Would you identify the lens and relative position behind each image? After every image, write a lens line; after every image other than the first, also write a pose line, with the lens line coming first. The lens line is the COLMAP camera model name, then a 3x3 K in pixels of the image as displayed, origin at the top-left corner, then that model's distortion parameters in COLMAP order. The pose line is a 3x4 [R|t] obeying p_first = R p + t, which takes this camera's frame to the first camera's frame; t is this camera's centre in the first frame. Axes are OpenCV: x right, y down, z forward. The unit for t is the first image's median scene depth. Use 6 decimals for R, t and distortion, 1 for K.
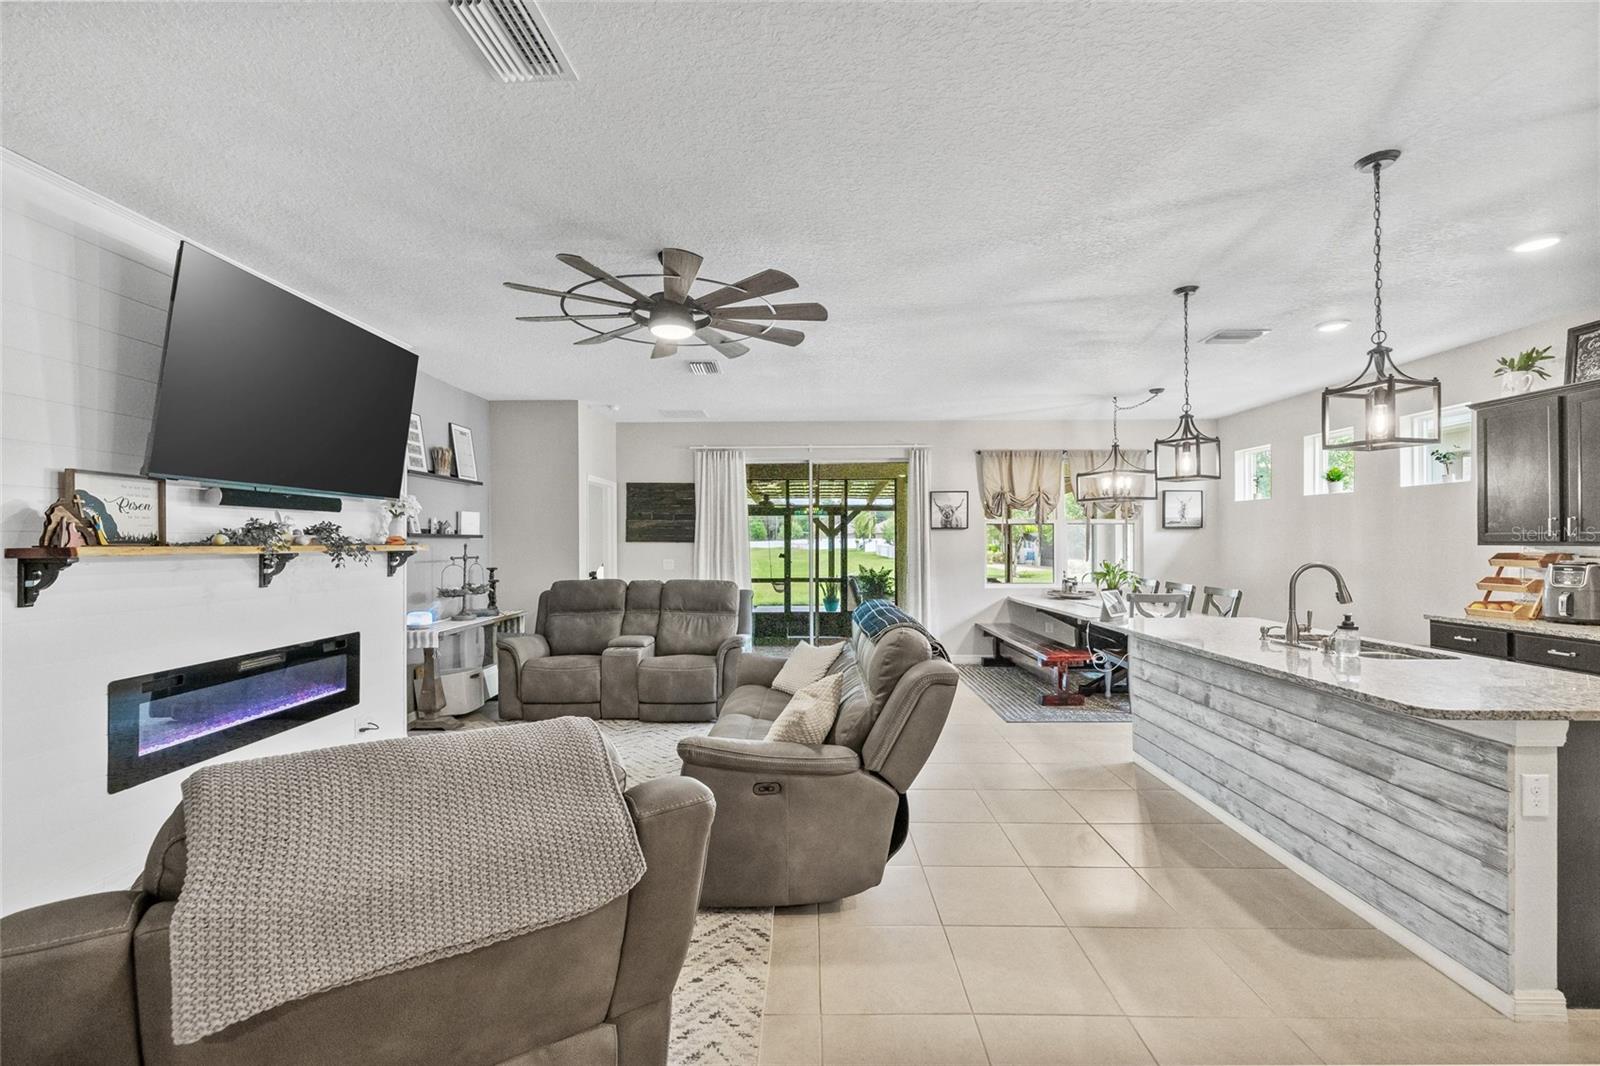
lens RADIAL K [[673.4, 0, 783.1], [0, 673.4, 532.2], [0, 0, 1]] dist [0.002751, -0.000266]
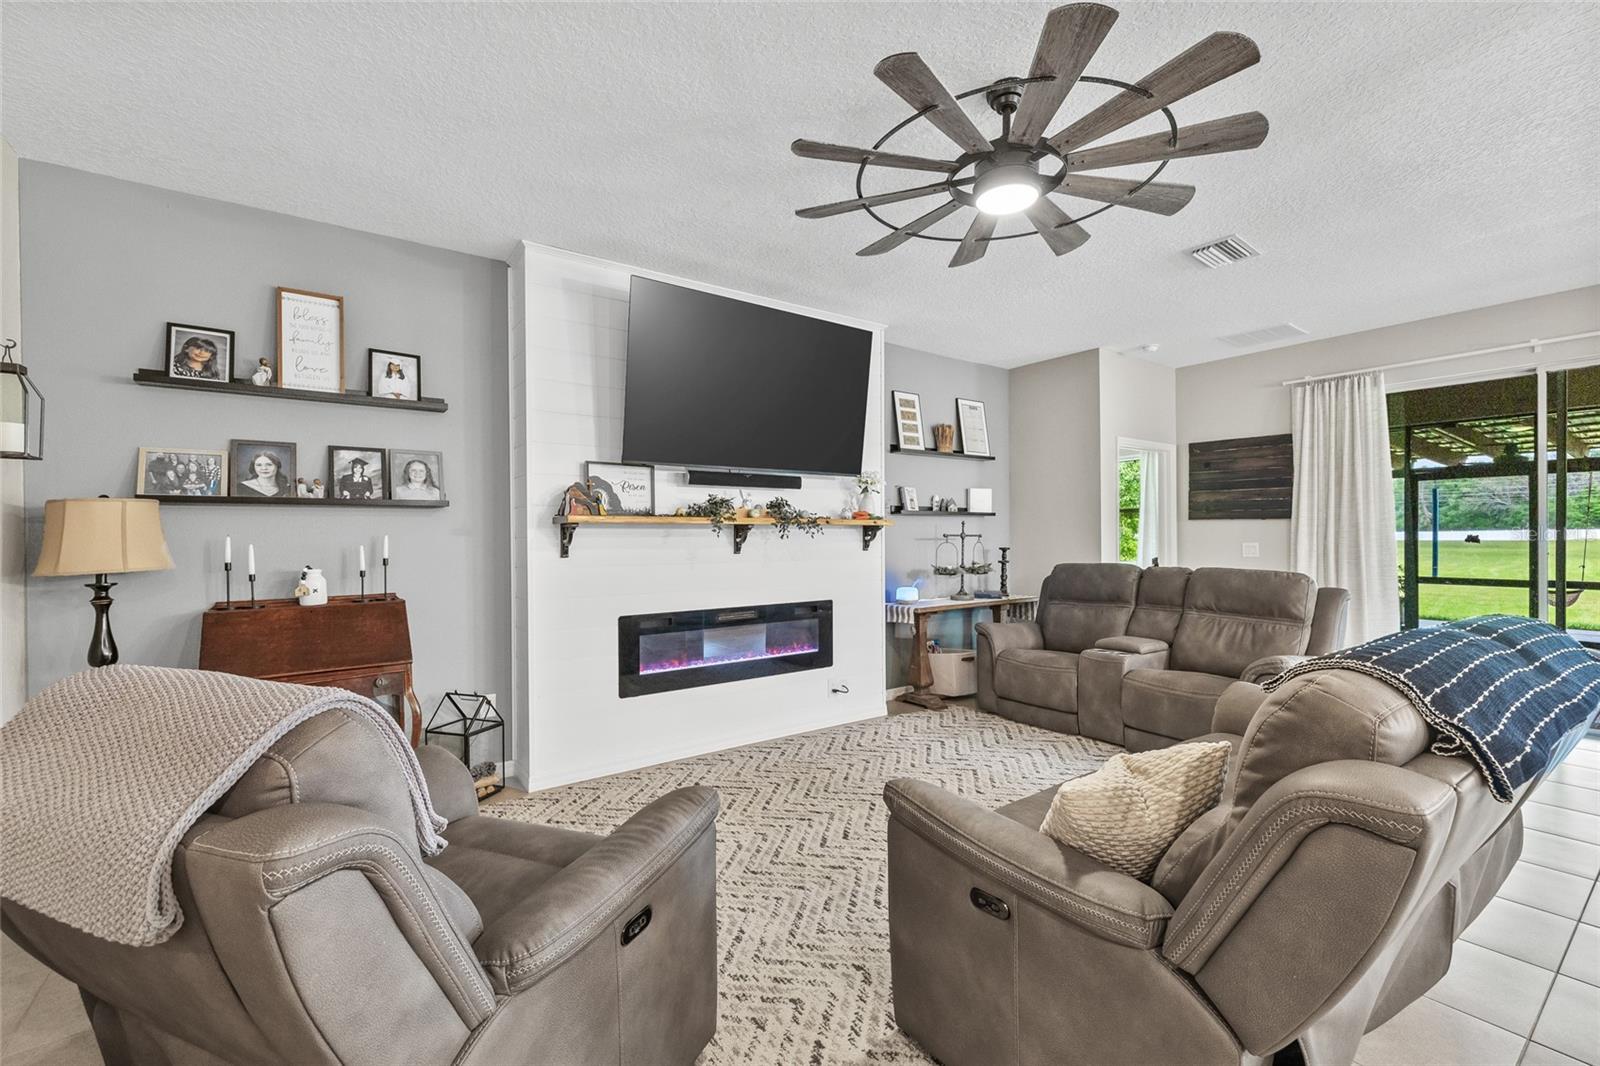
lens RADIAL K [[673.4, 0, 794.4], [0, 673.4, 533.4], [0, 0, 1]] dist [0.002751, -0.000266]
pose [[0.607544, -0.000615, -0.794286, 0.199166], [0.013564, 0.999862, 0.009601, 0.030489], [0.794170, -0.016607, 0.607468, 0.304845]]
